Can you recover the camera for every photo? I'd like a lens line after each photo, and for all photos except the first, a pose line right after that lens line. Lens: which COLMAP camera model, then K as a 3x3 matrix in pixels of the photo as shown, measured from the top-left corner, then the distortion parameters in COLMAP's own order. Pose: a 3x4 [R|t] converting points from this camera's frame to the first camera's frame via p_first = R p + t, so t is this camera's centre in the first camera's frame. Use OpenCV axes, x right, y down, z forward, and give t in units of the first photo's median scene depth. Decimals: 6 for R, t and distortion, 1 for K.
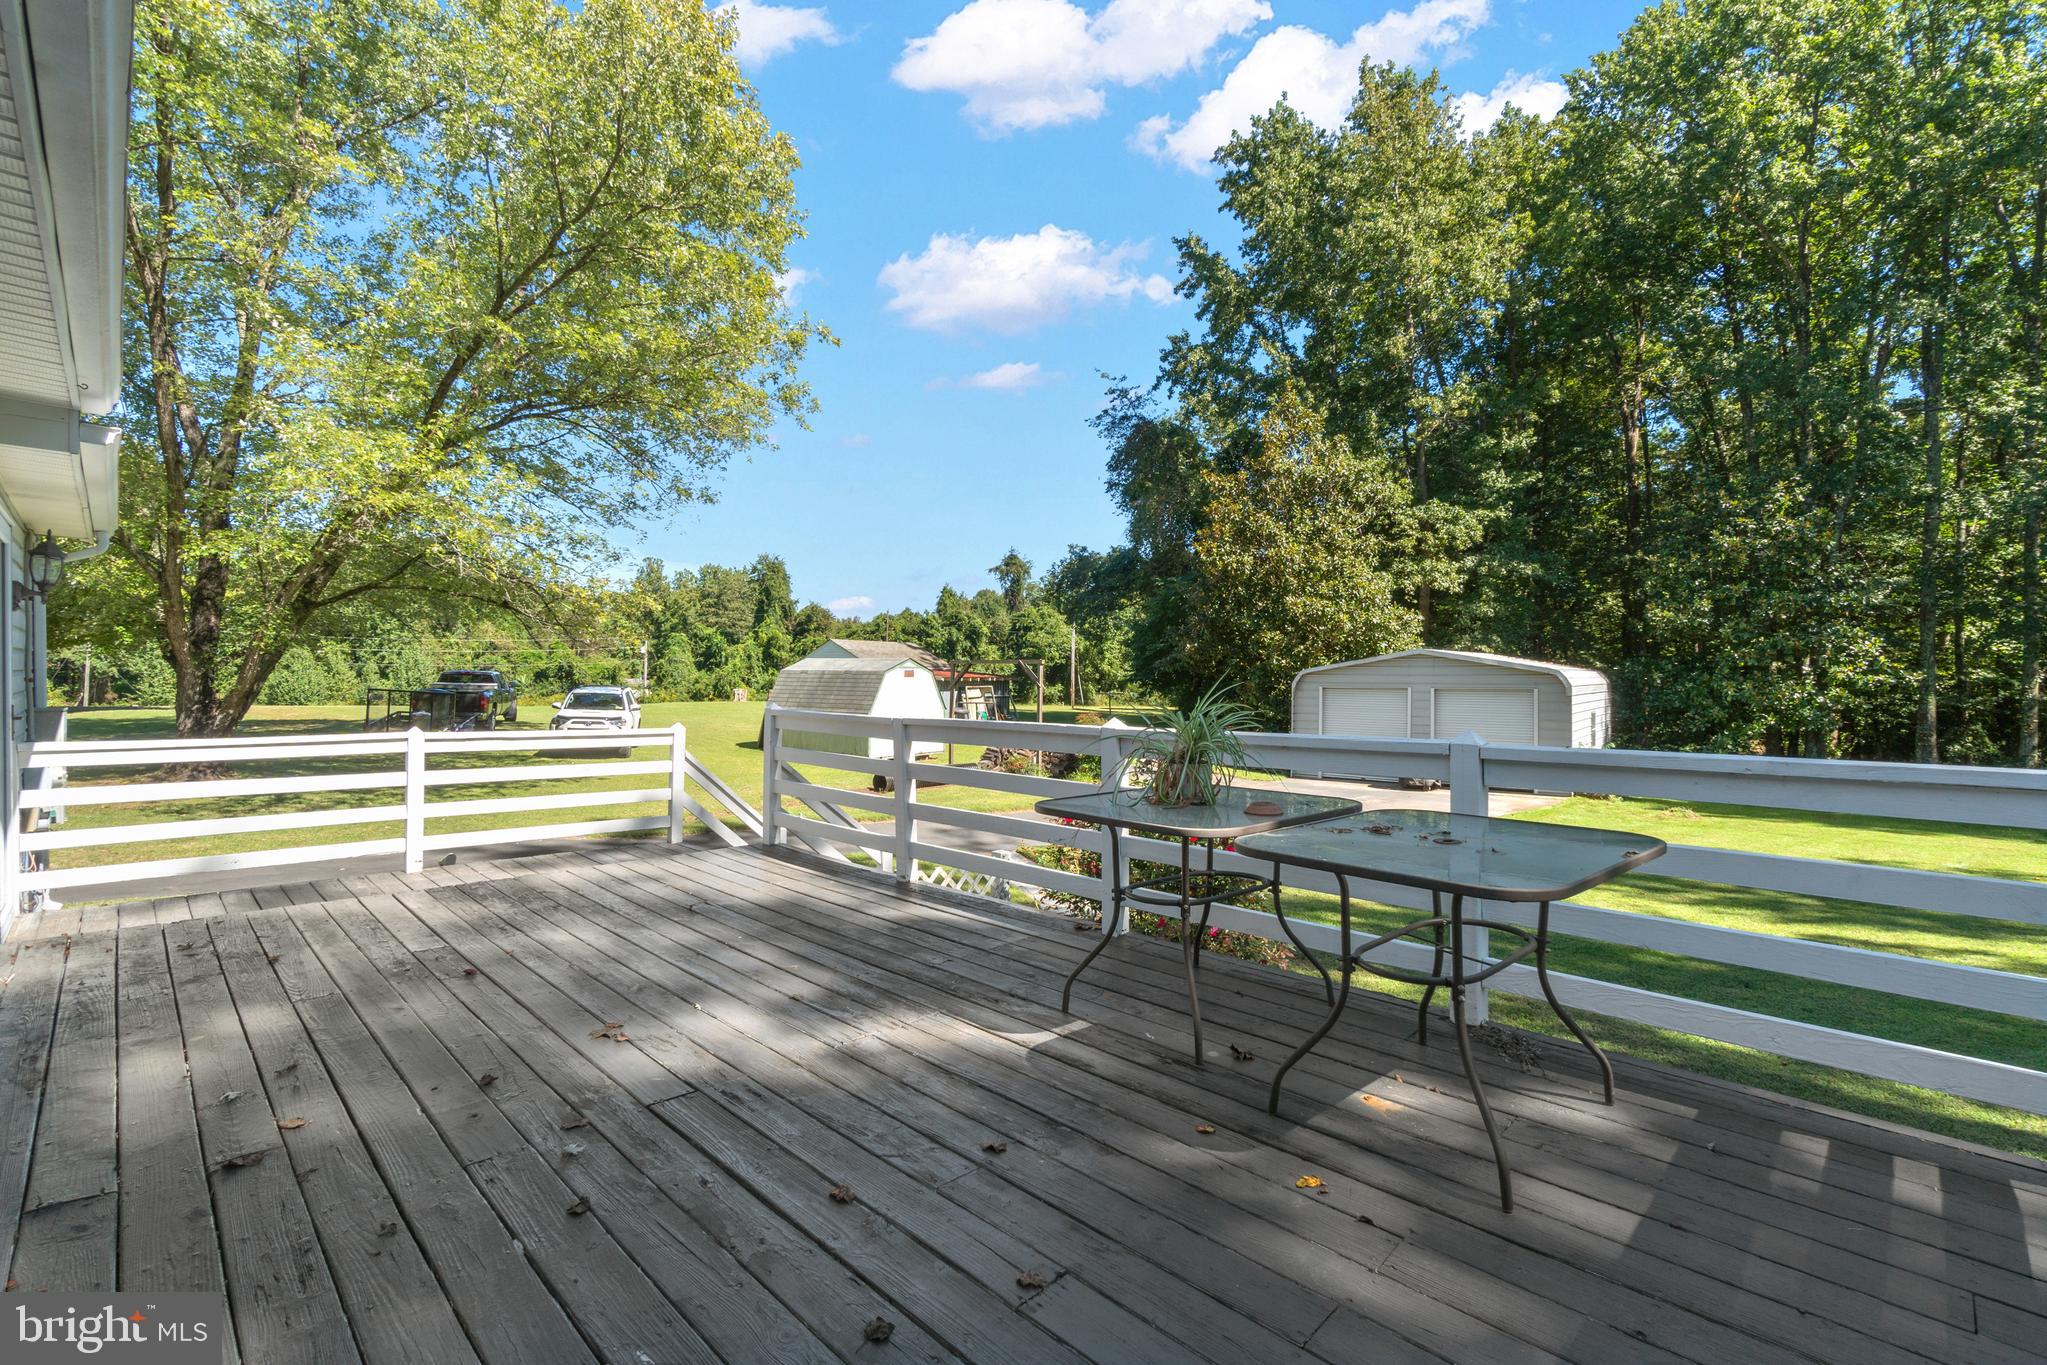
lens RADIAL K [[890.1, 0, 1043.5], [0, 890.1, 686.8], [0, 0, 1]] dist [-0.006983, 0.001040]
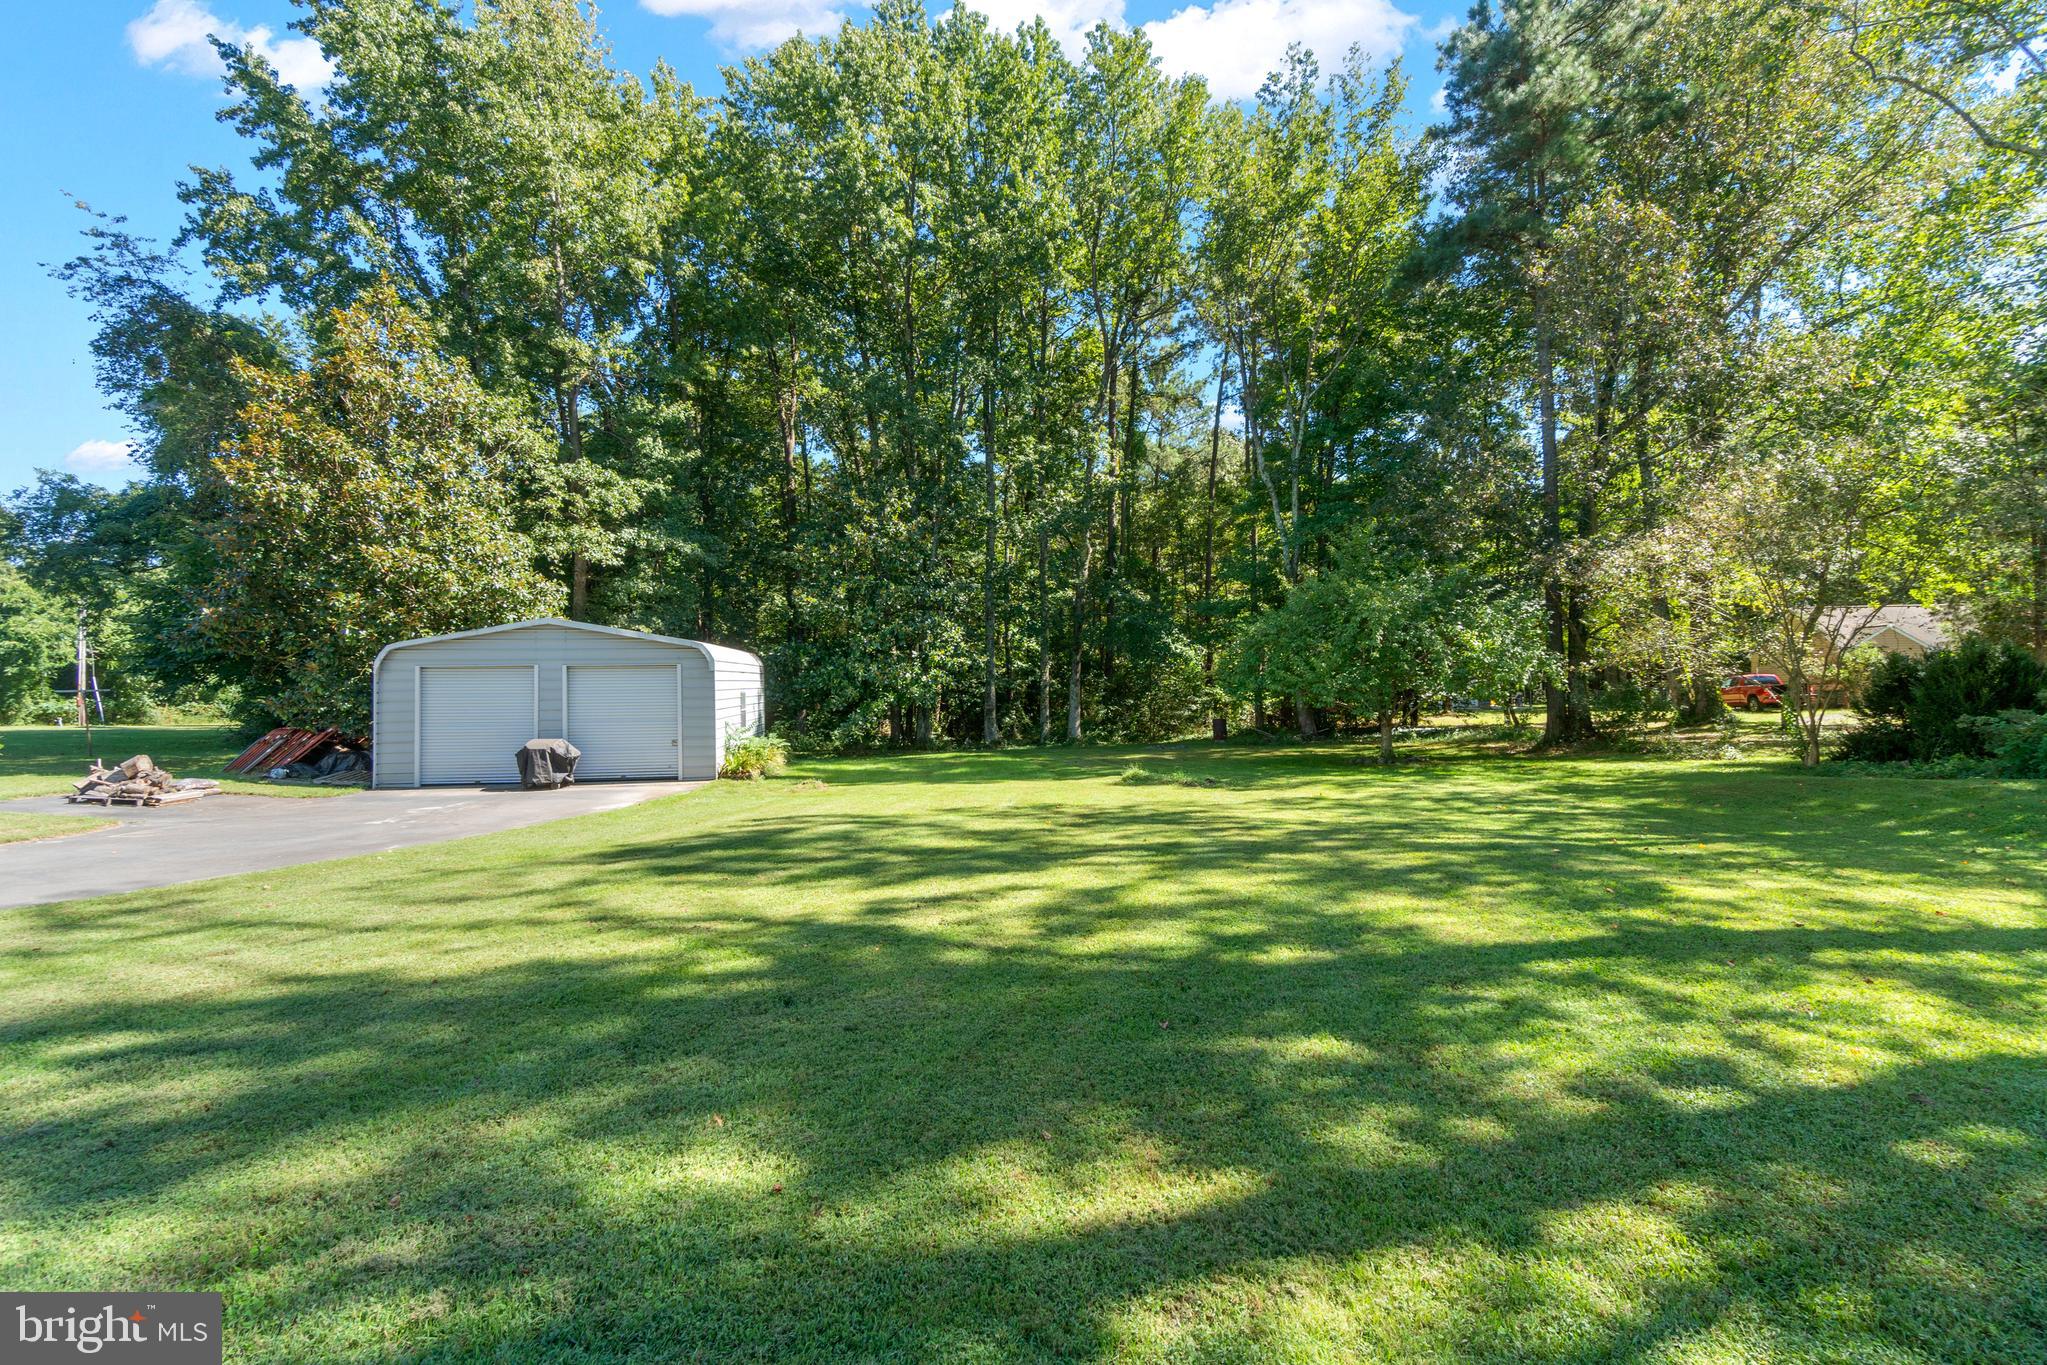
lens RADIAL K [[890.1, 0, 1017.0], [0, 890.1, 676.9], [0, 0, 1]] dist [-0.006983, 0.001040]
pose [[0.688147, -0.005725, 0.725549, 0.101797], [0.020100, 0.999736, -0.011175, 0.024355], [-0.725293, 0.022273, 0.688080, 0.097168]]
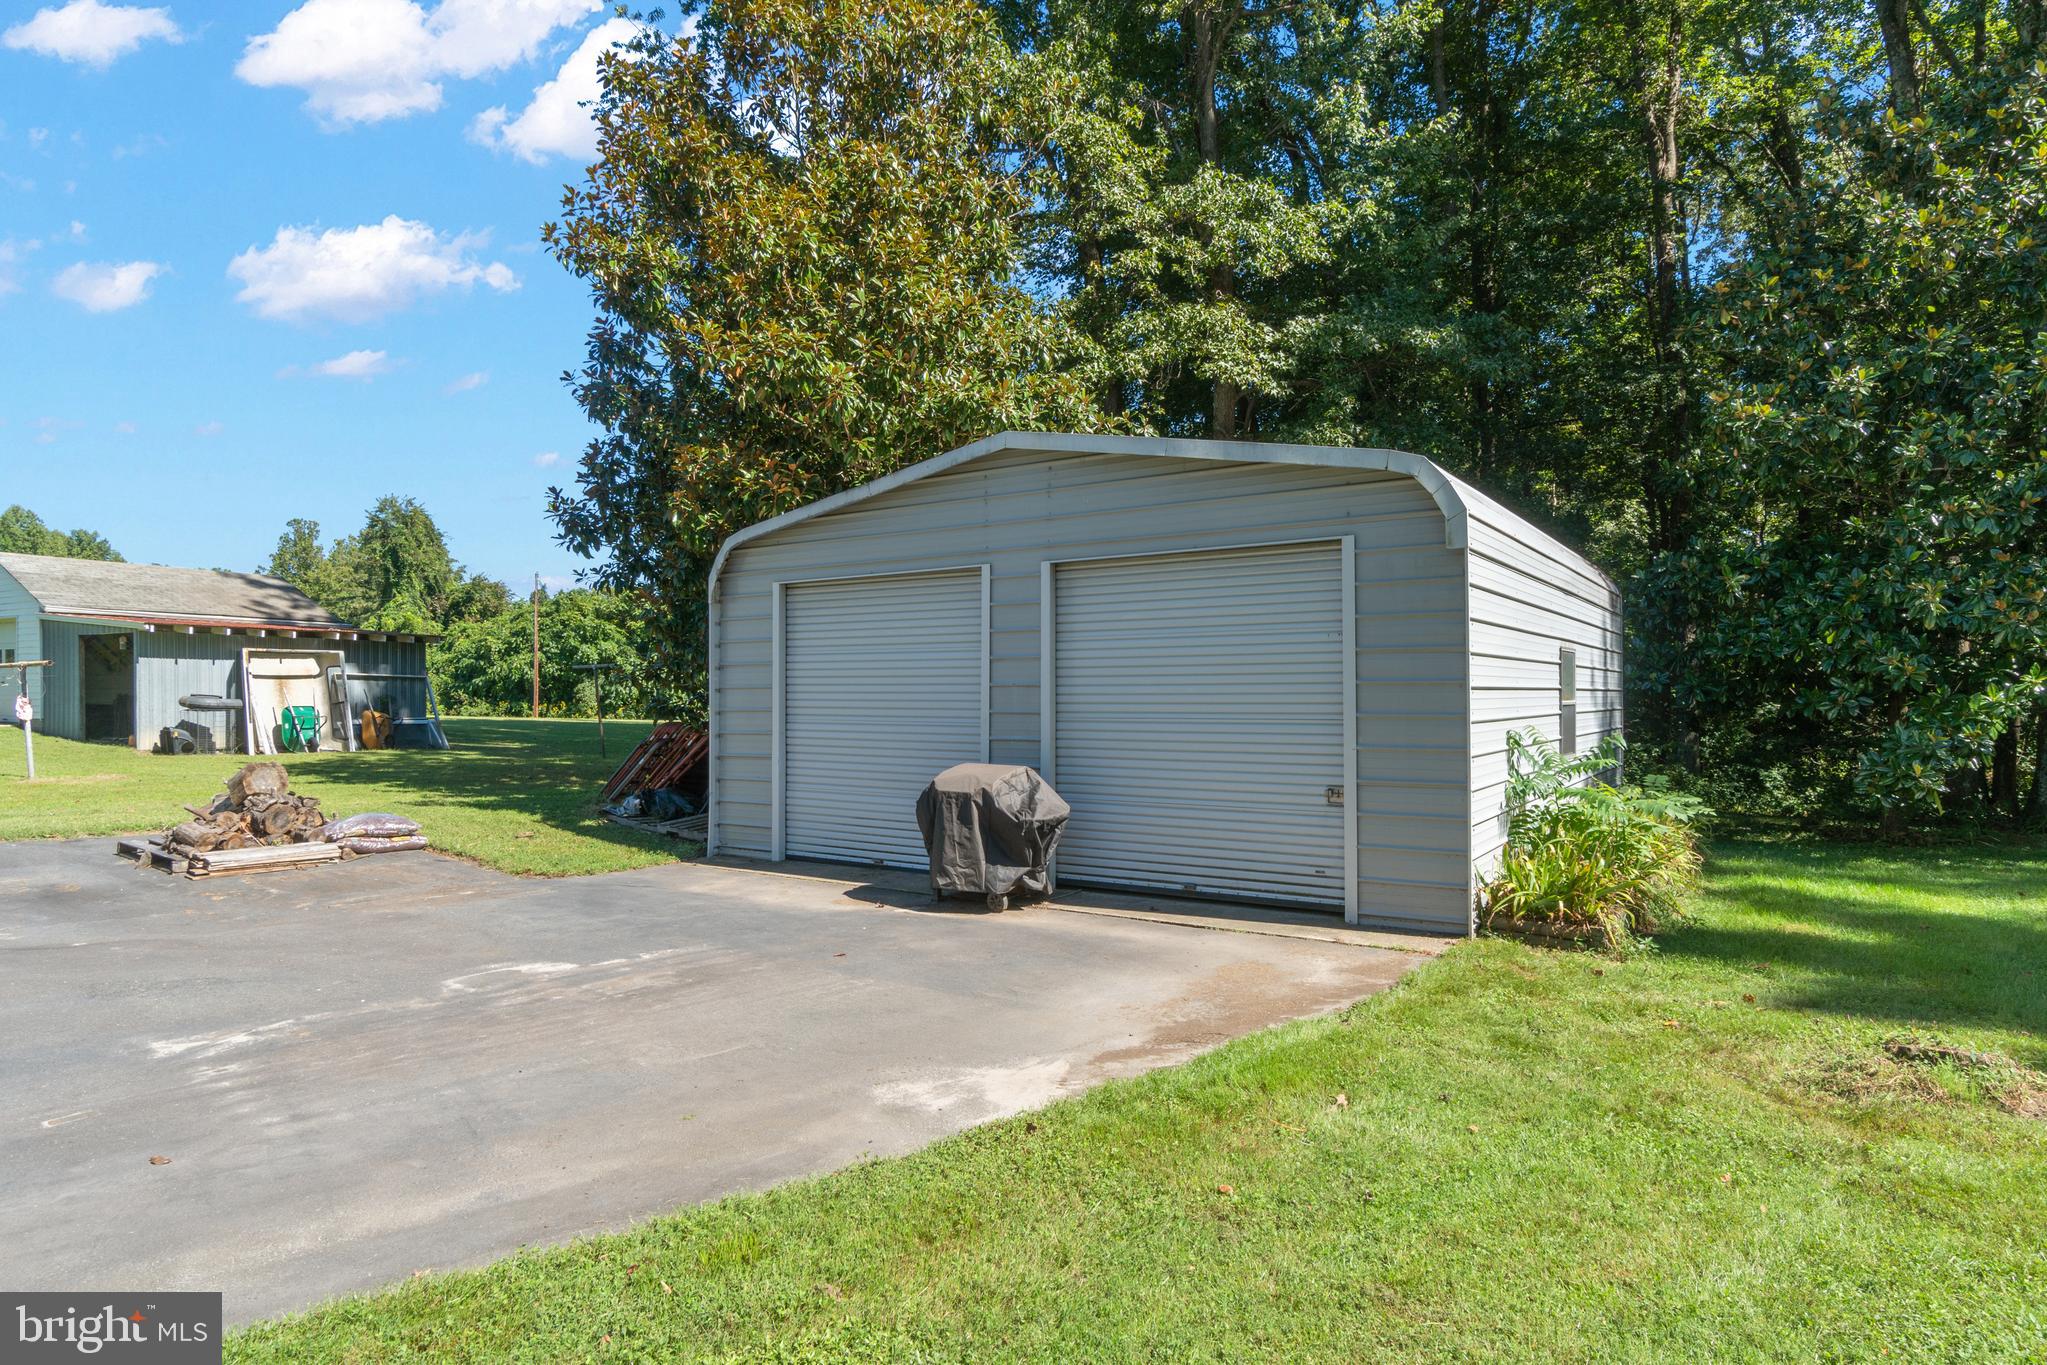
lens RADIAL K [[1168.3, 0, 1020.6], [0, 1168.3, 698.6], [0, 0, 1]] dist [-0.001027, -0.002763]
pose [[0.996536, -0.005606, 0.082973, 0.323960], [0.006466, 0.999928, -0.010098, 0.041847], [-0.082911, 0.010599, 0.996501, 0.498355]]
